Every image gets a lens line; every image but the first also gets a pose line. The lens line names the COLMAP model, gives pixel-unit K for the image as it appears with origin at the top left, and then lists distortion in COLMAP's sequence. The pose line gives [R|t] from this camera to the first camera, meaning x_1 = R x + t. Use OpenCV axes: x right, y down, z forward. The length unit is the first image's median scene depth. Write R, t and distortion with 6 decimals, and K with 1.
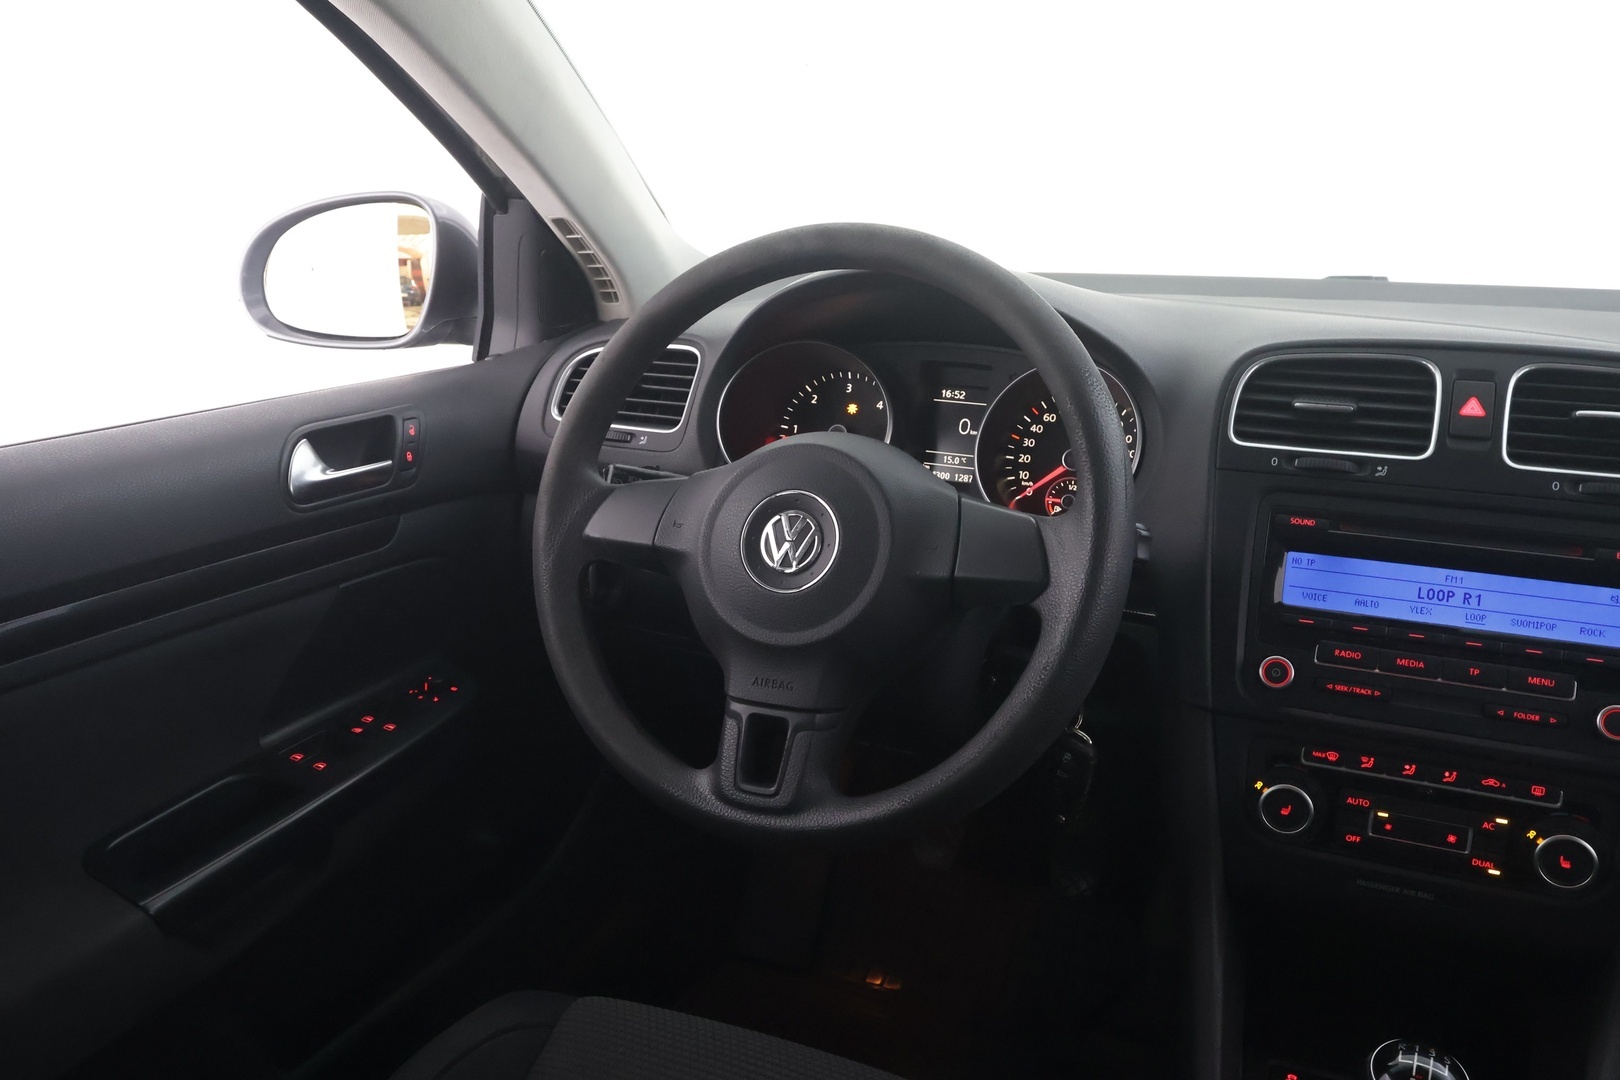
lens RADIAL K [[1289.8, 0, 800.0], [0, 1289.8, 539.2], [0, 0, 1]] dist [0.004351, 0.003381]
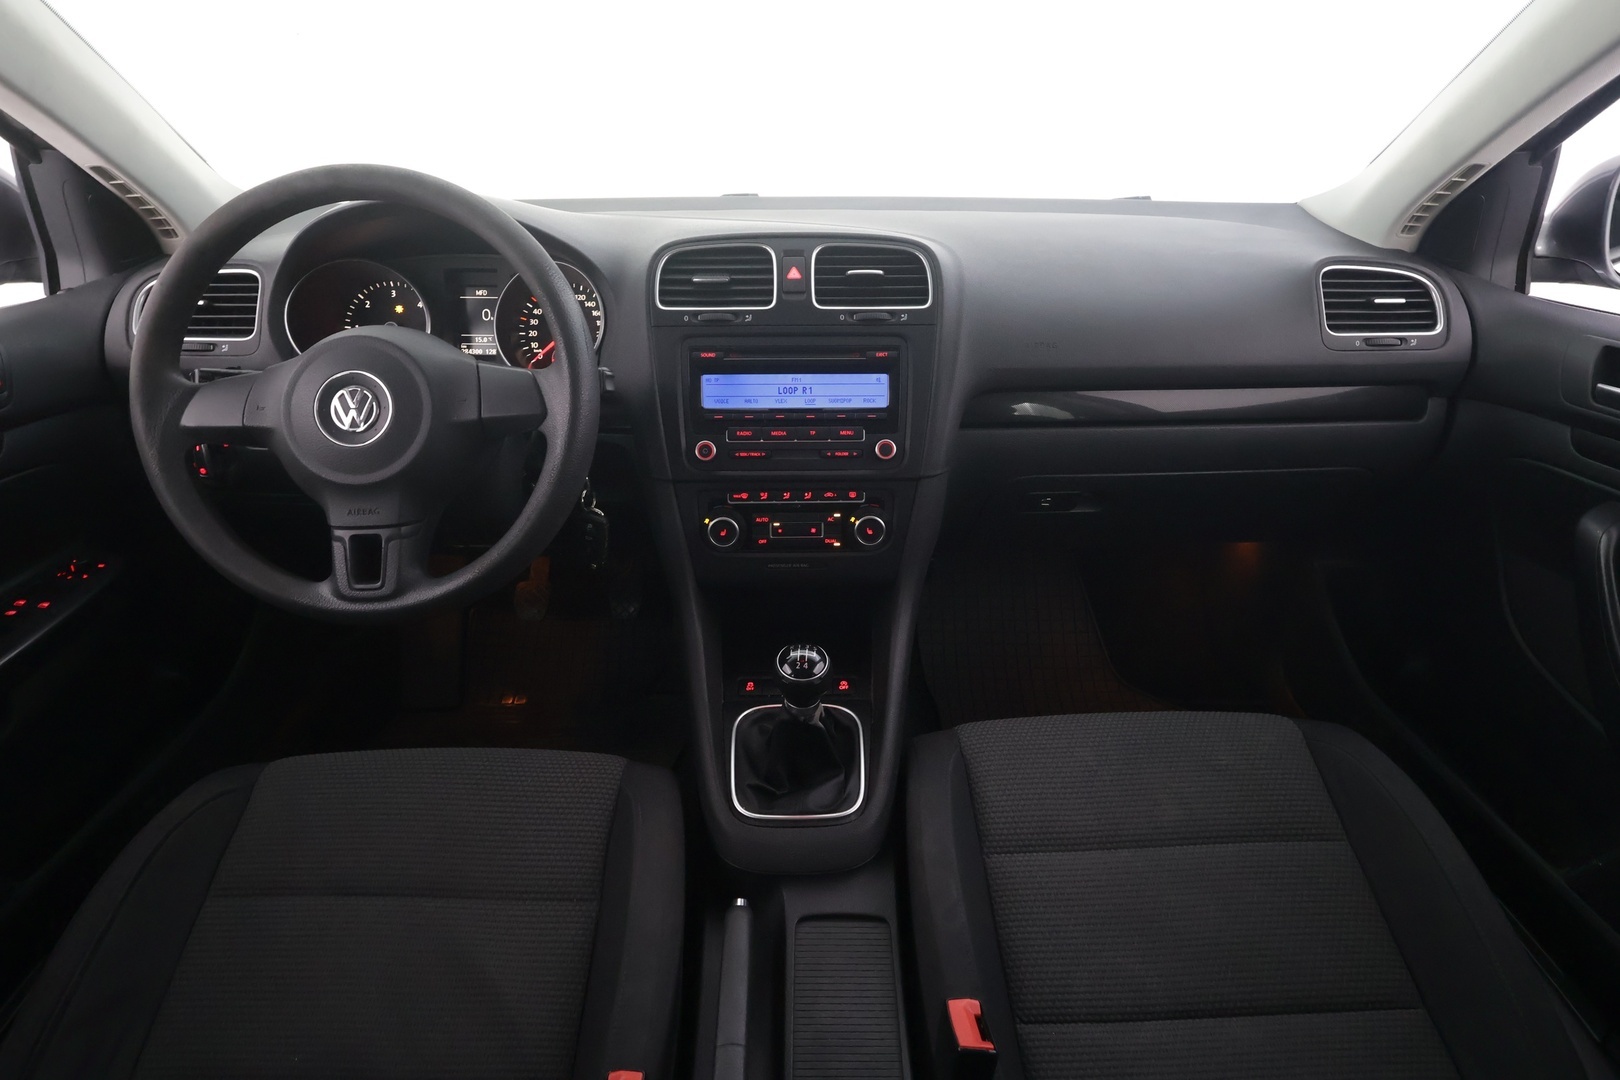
lens RADIAL K [[874.3, 0, 816.1], [0, 874.3, 546.9], [0, 0, 1]] dist [0.001467, 0.001448]
pose [[0.905028, -0.190982, 0.380067, 0.053038], [0.122677, 0.972761, 0.196687, 0.020930], [-0.407278, -0.131382, 0.903805, -0.065331]]
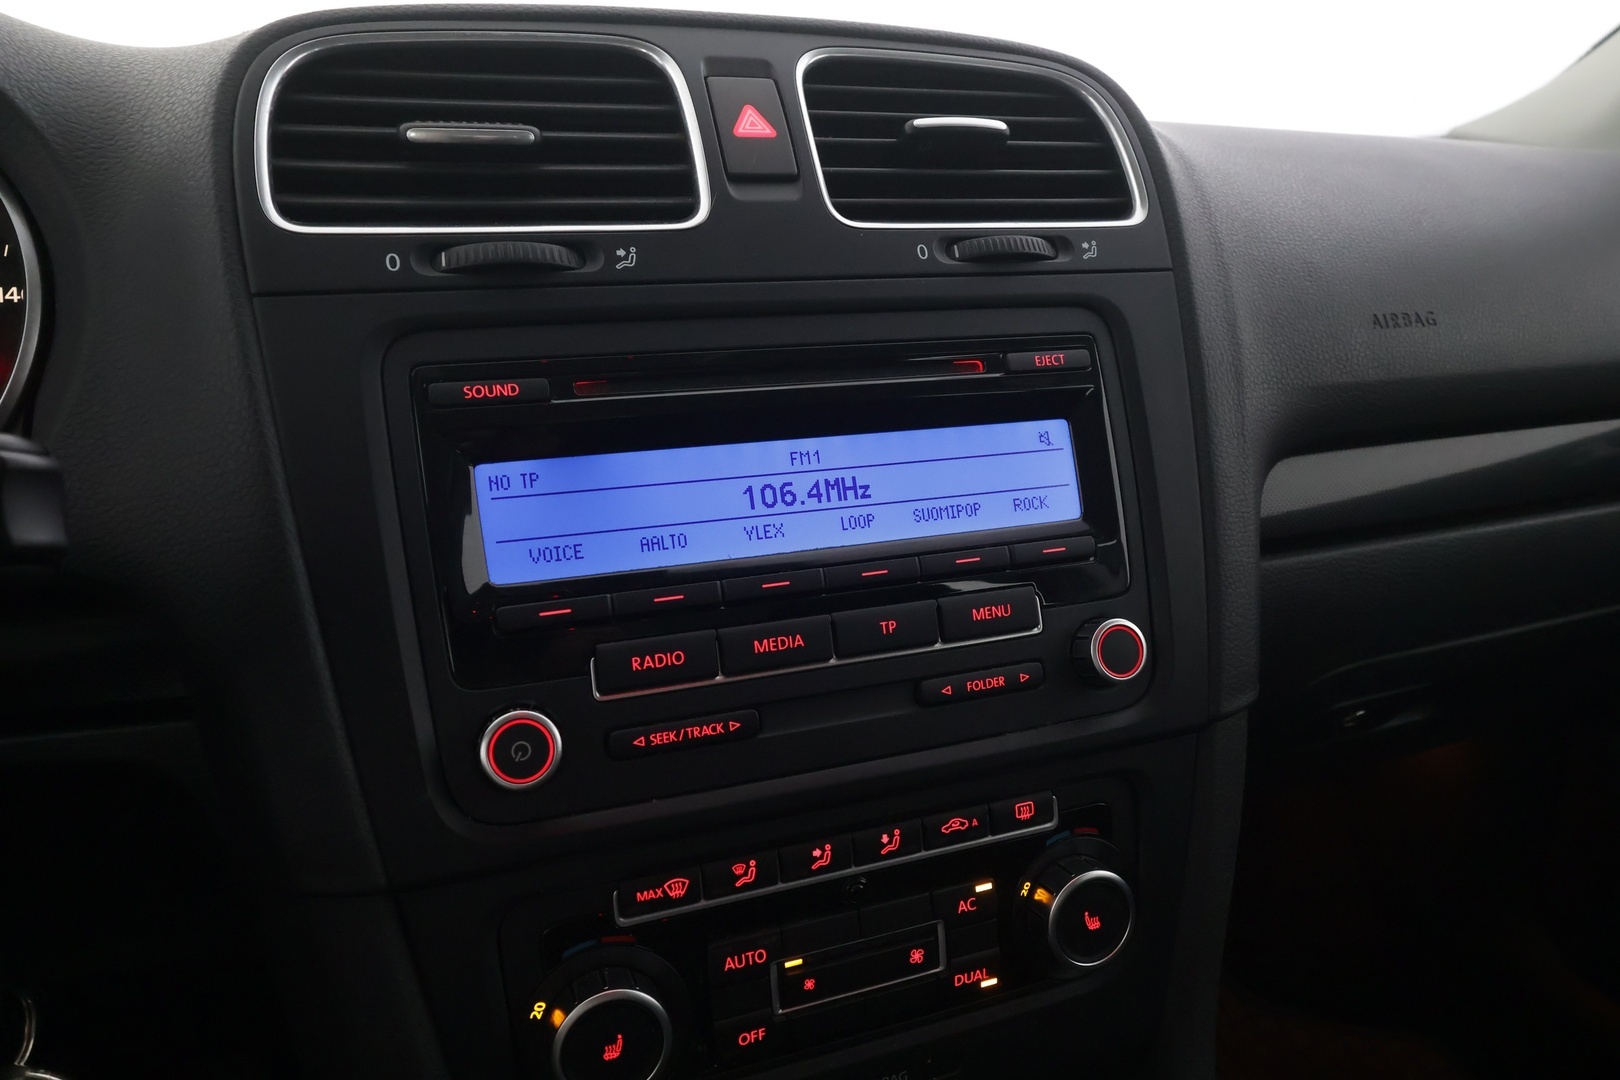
lens RADIAL K [[1042.5, 0, 813.3], [0, 1042.5, 546.3], [0, 0, 1]] dist [0.003508, -0.002364]
pose [[0.716887, -0.205792, 0.666125, 0.222898], [0.210770, 0.974708, 0.074294, 0.033800], [-0.664566, 0.087138, 0.742131, 0.671663]]
